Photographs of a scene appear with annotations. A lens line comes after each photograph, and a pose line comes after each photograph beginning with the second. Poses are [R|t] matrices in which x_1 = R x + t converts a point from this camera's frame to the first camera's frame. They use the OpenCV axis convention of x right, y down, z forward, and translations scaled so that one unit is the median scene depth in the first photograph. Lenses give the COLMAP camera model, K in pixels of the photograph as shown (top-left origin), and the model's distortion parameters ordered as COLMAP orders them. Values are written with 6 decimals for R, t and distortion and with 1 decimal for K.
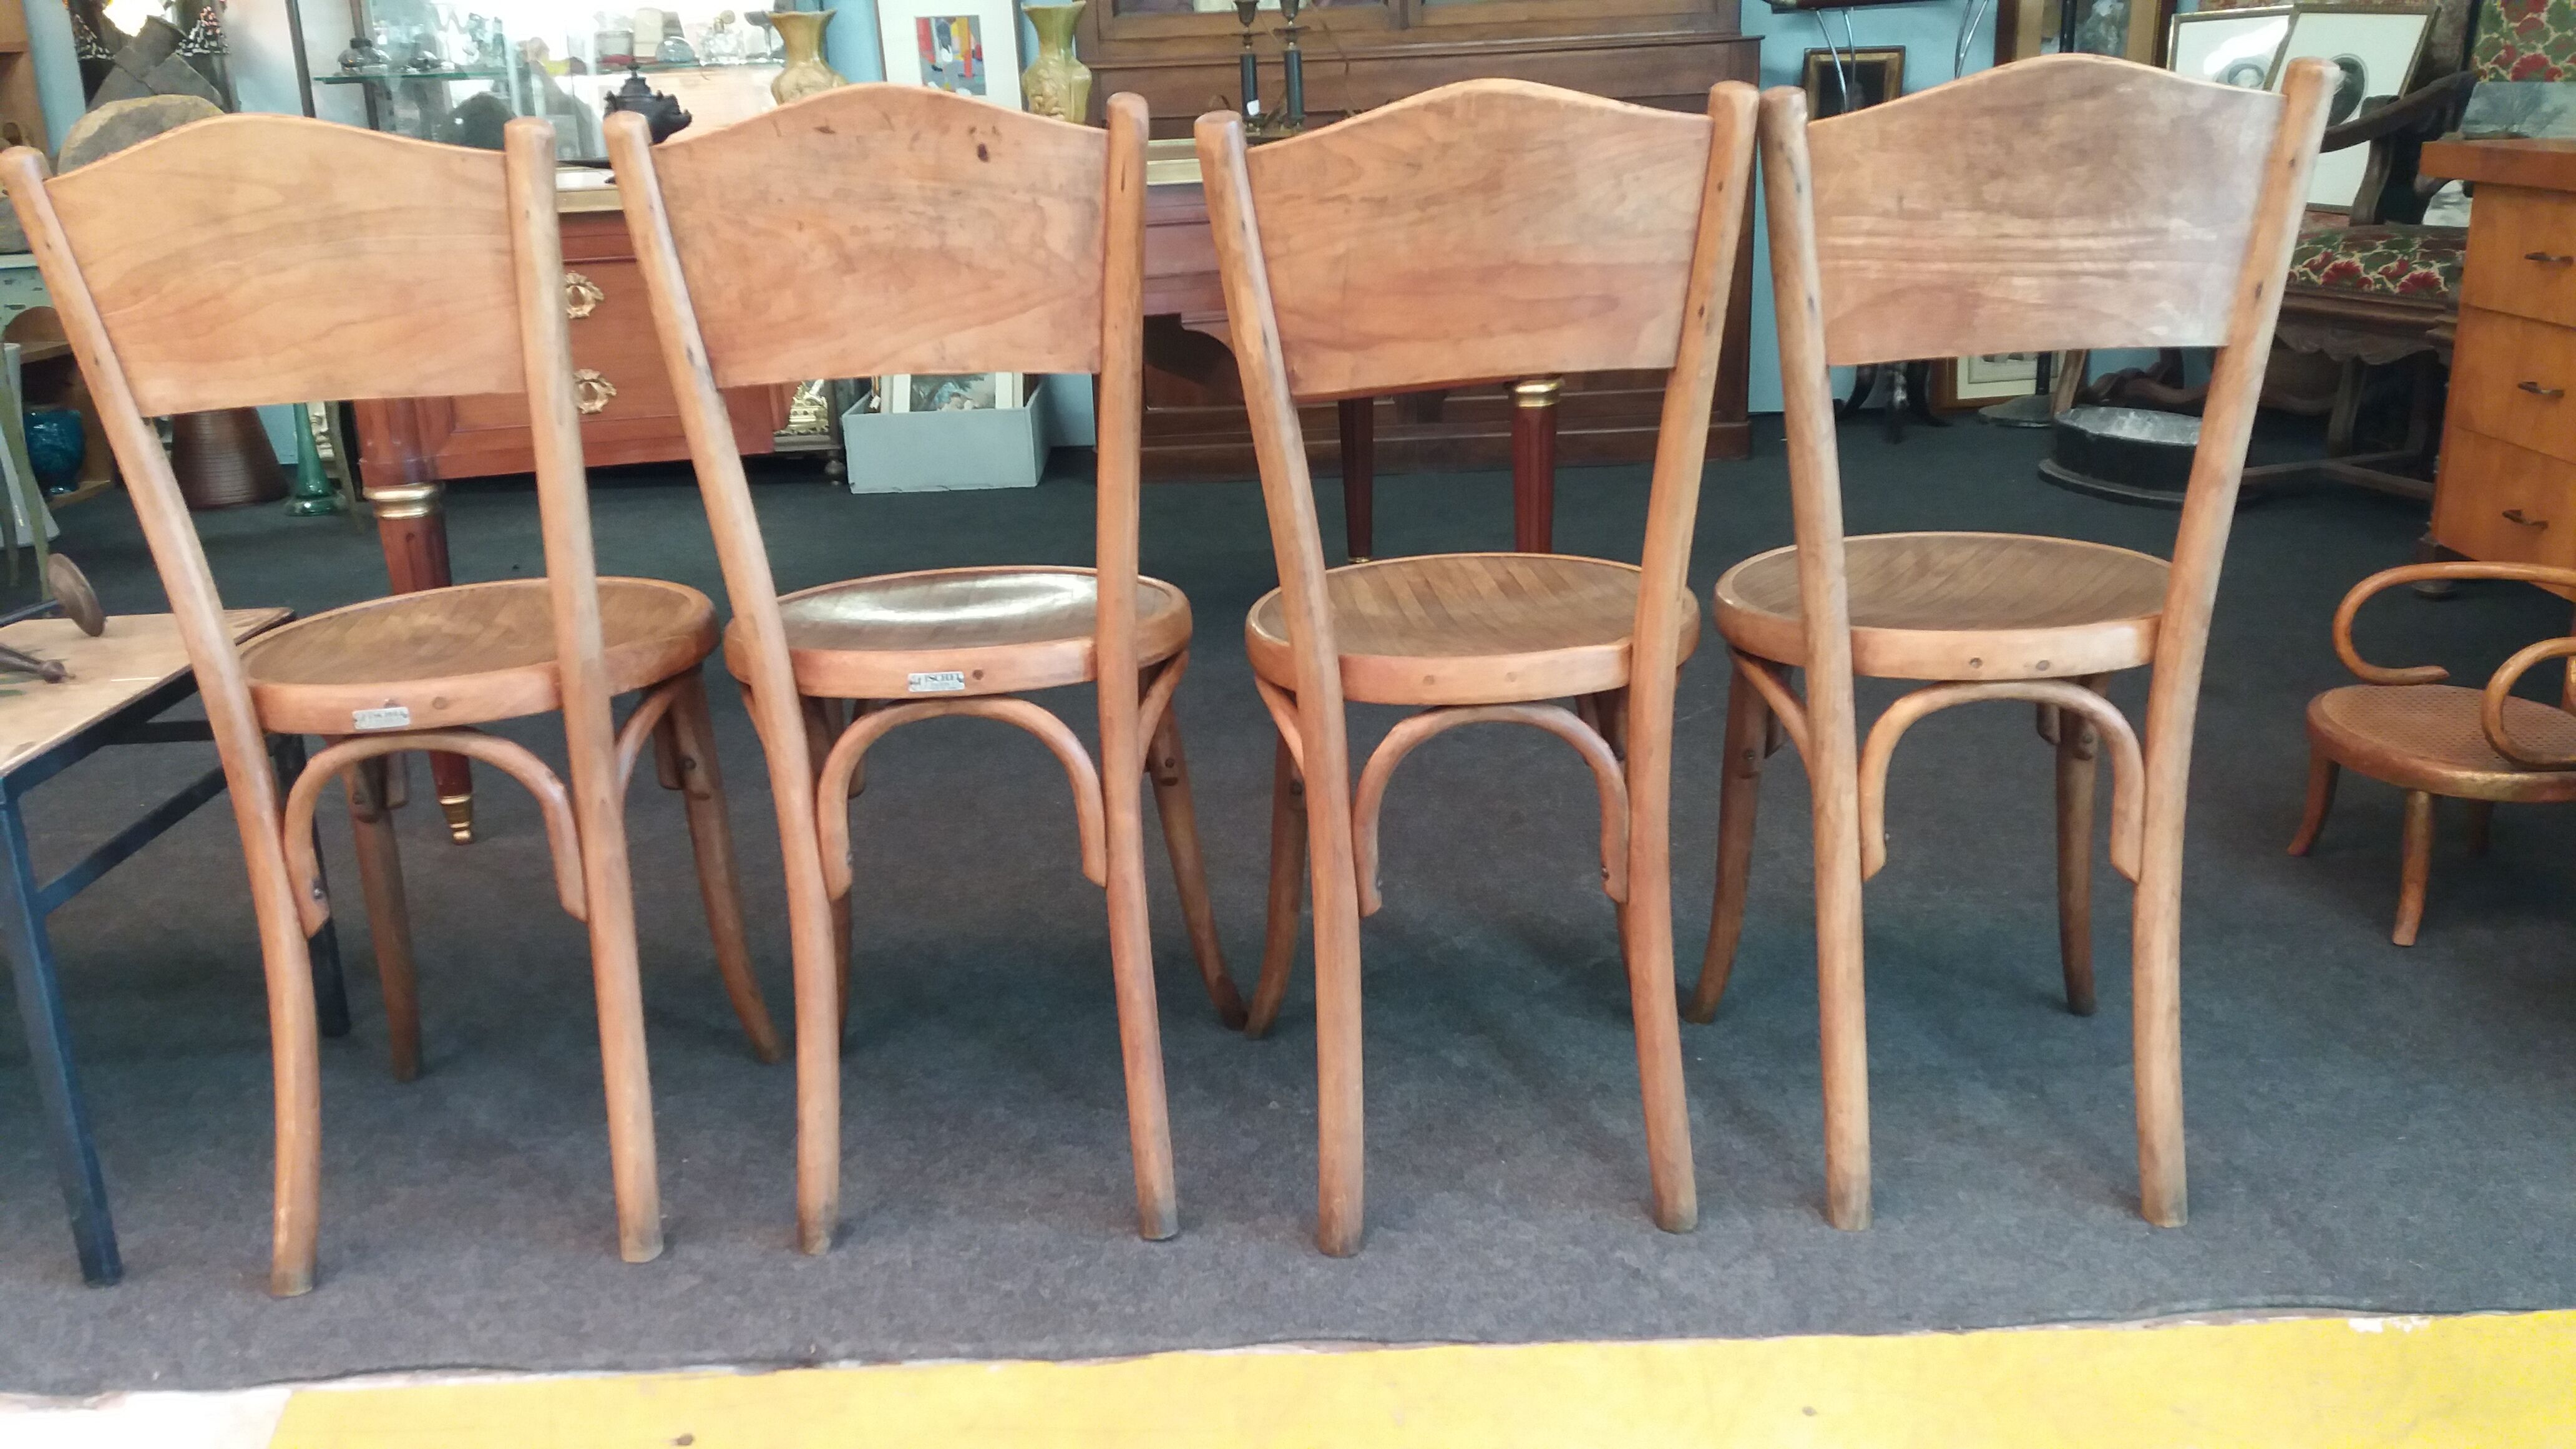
lens RADIAL K [[2105.1, 0, 1288.0], [0, 2105.1, 724.5], [0, 0, 1]] dist [0.074759, -0.115598]
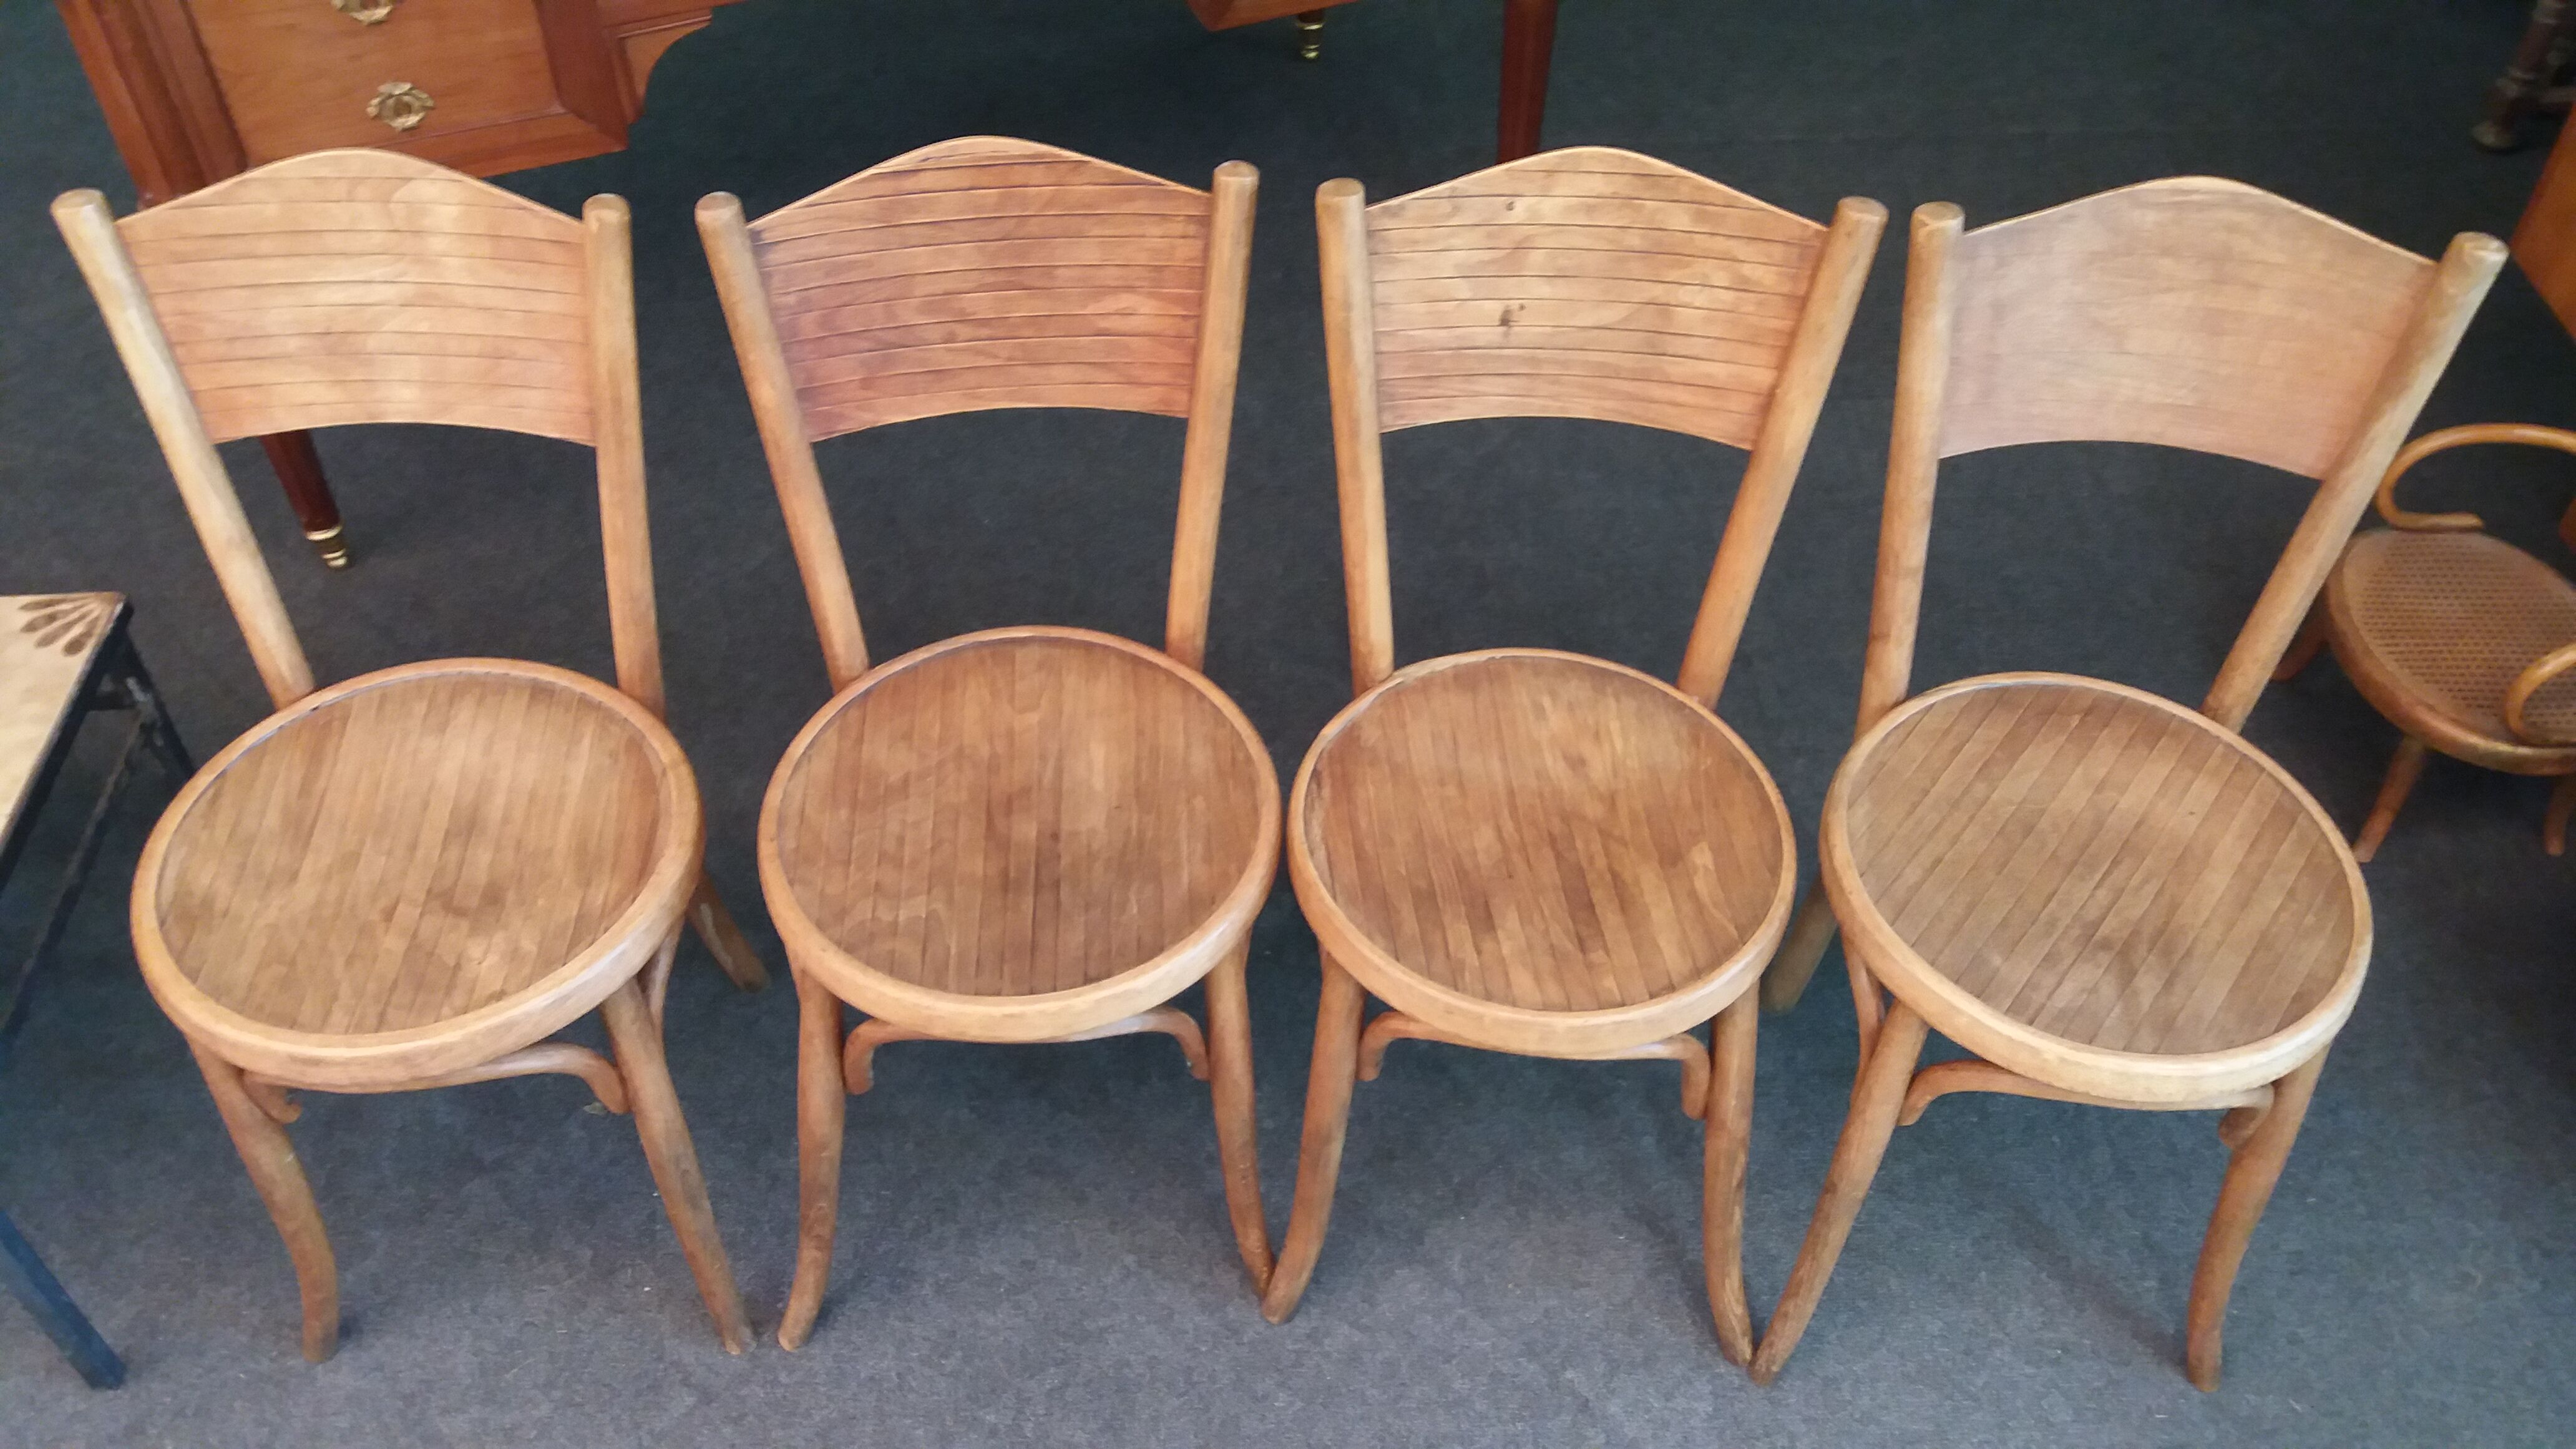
lens RADIAL K [[2119.8, 0, 1289.5], [0, 2119.8, 719.6], [0, 0, 1]] dist [0.061952, -0.103582]
pose [[0.998601, 0.004321, 0.052692, -0.039693], [-0.028571, 0.882697, 0.469073, -0.512298], [-0.044484, -0.469922, 0.881586, 0.207727]]
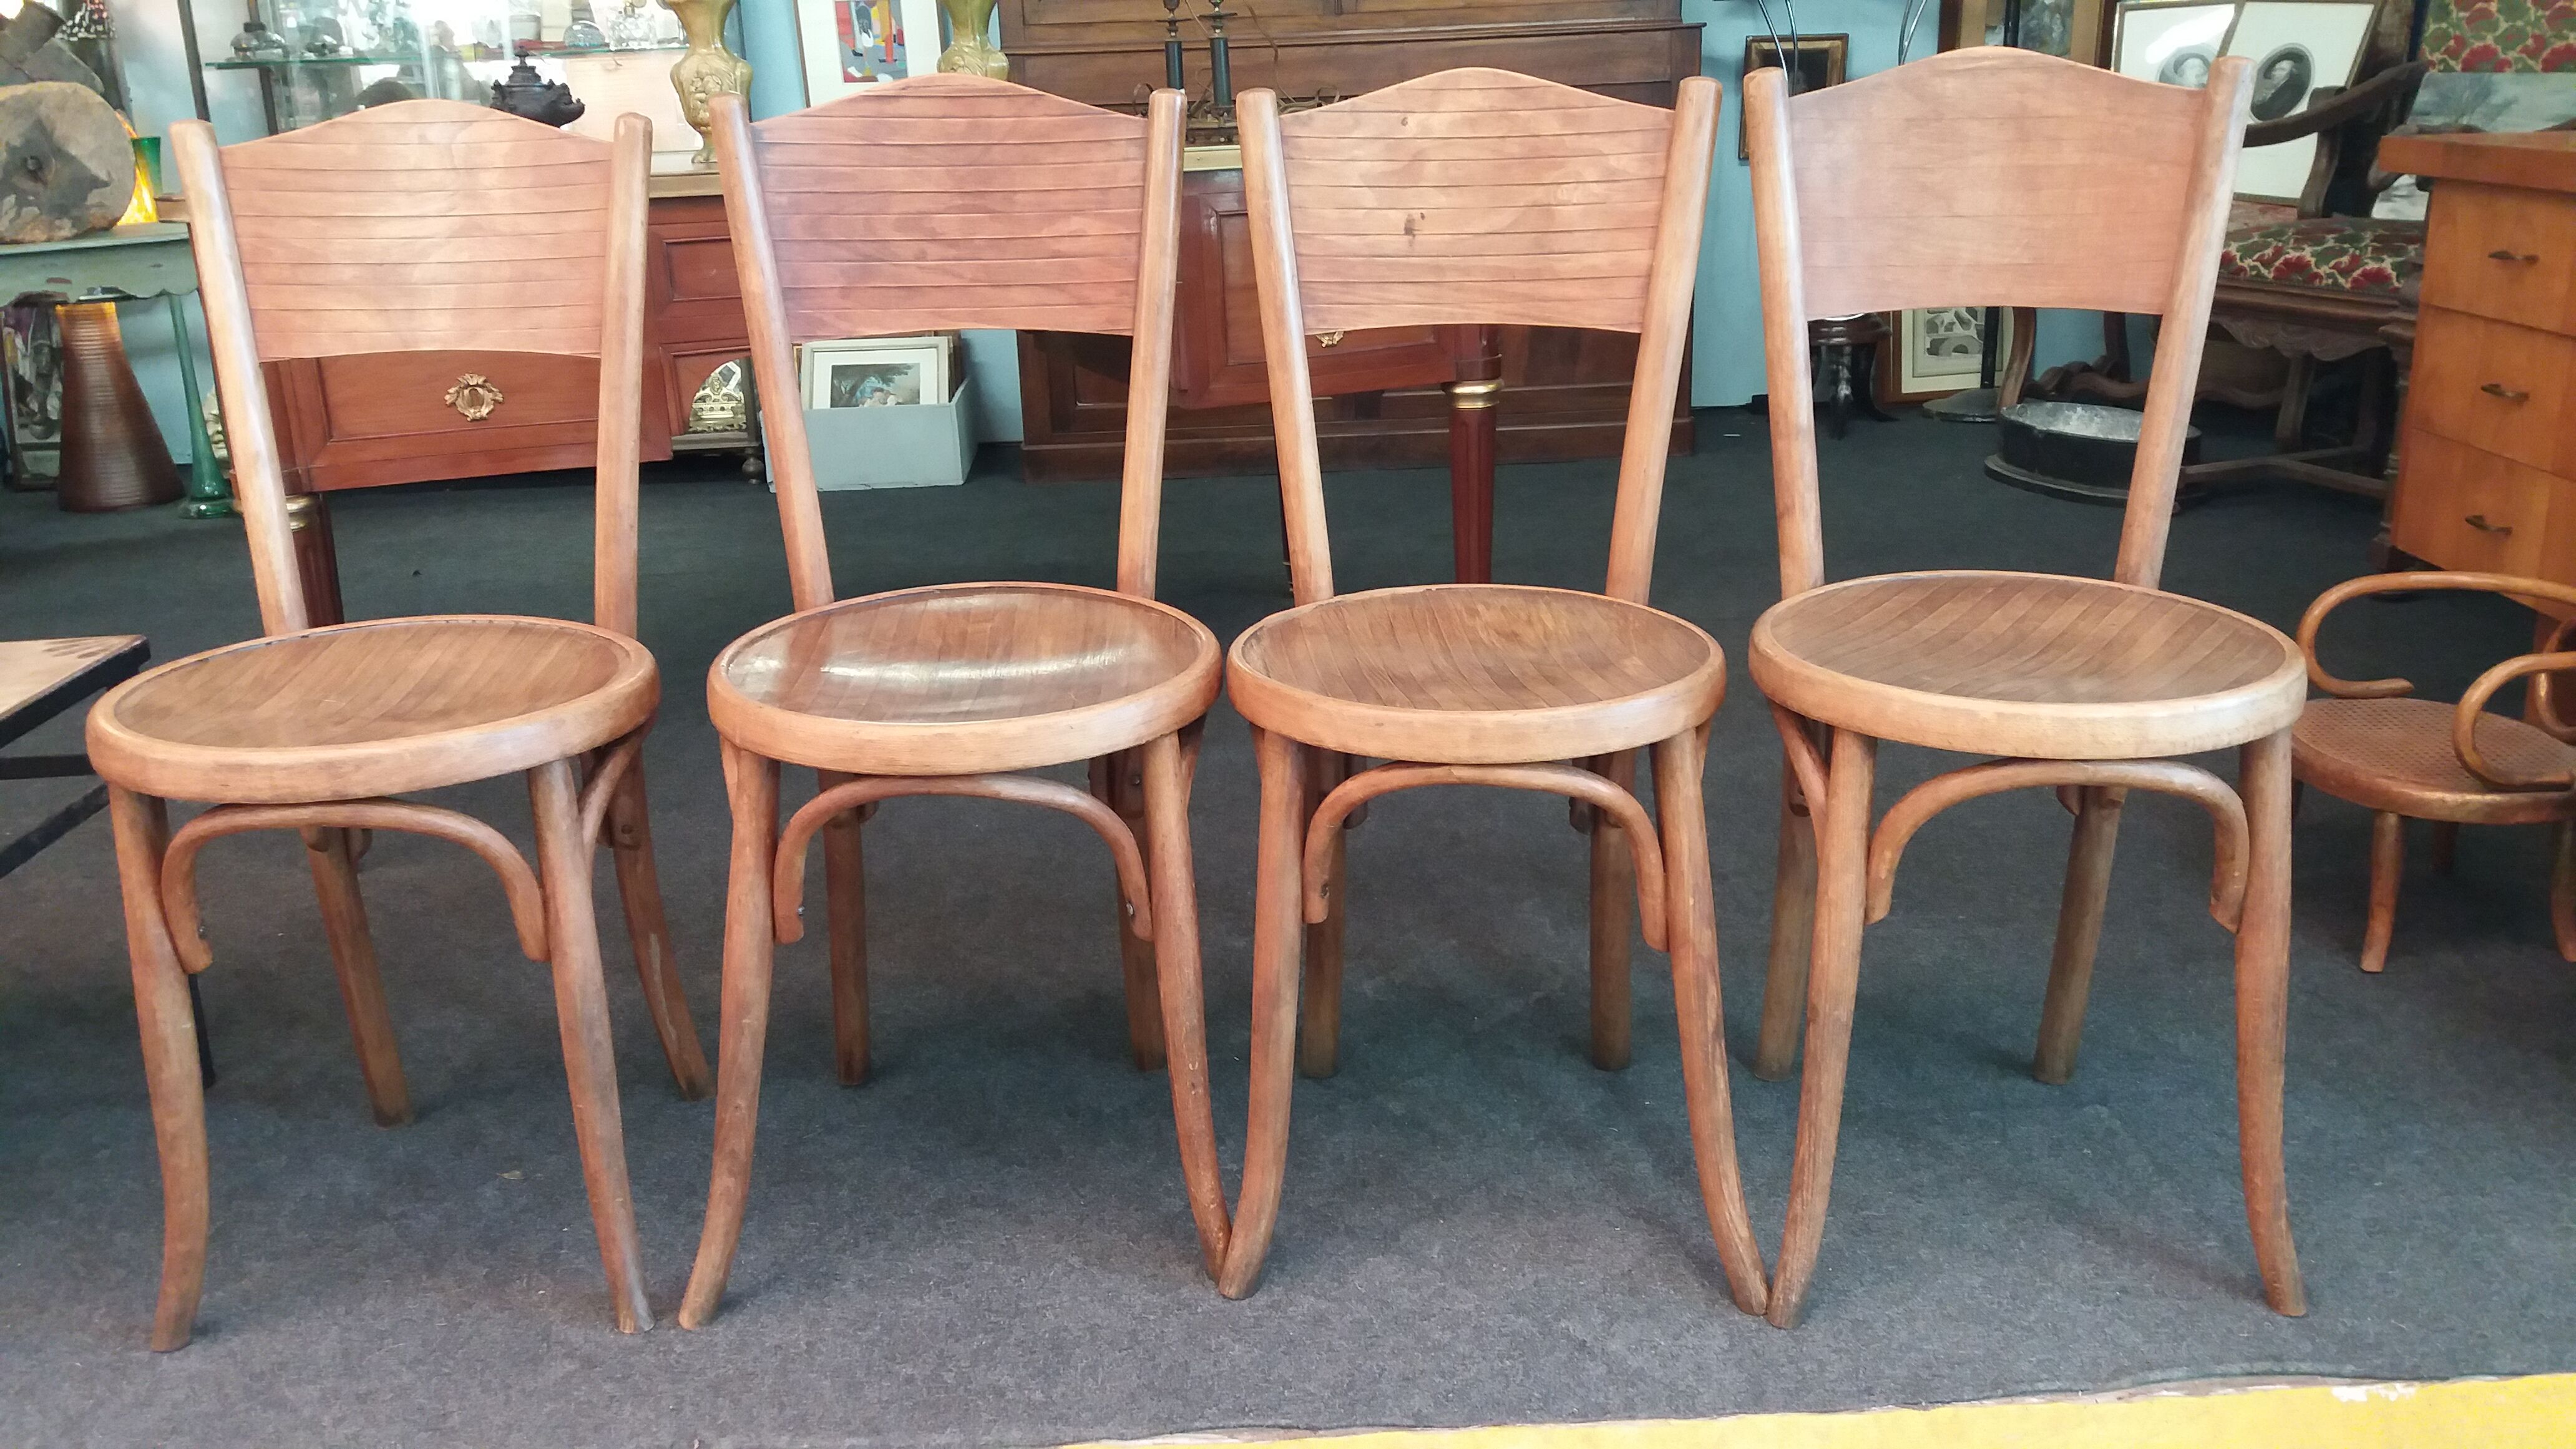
lens RADIAL K [[2119.8, 0, 1289.5], [0, 2119.8, 719.6], [0, 0, 1]] dist [0.061952, -0.103582]
pose [[0.999614, -0.006225, 0.027076, 0.010356], [0.006137, 0.999976, 0.003327, -0.020909], [-0.027096, -0.003159, 0.999628, 0.056889]]
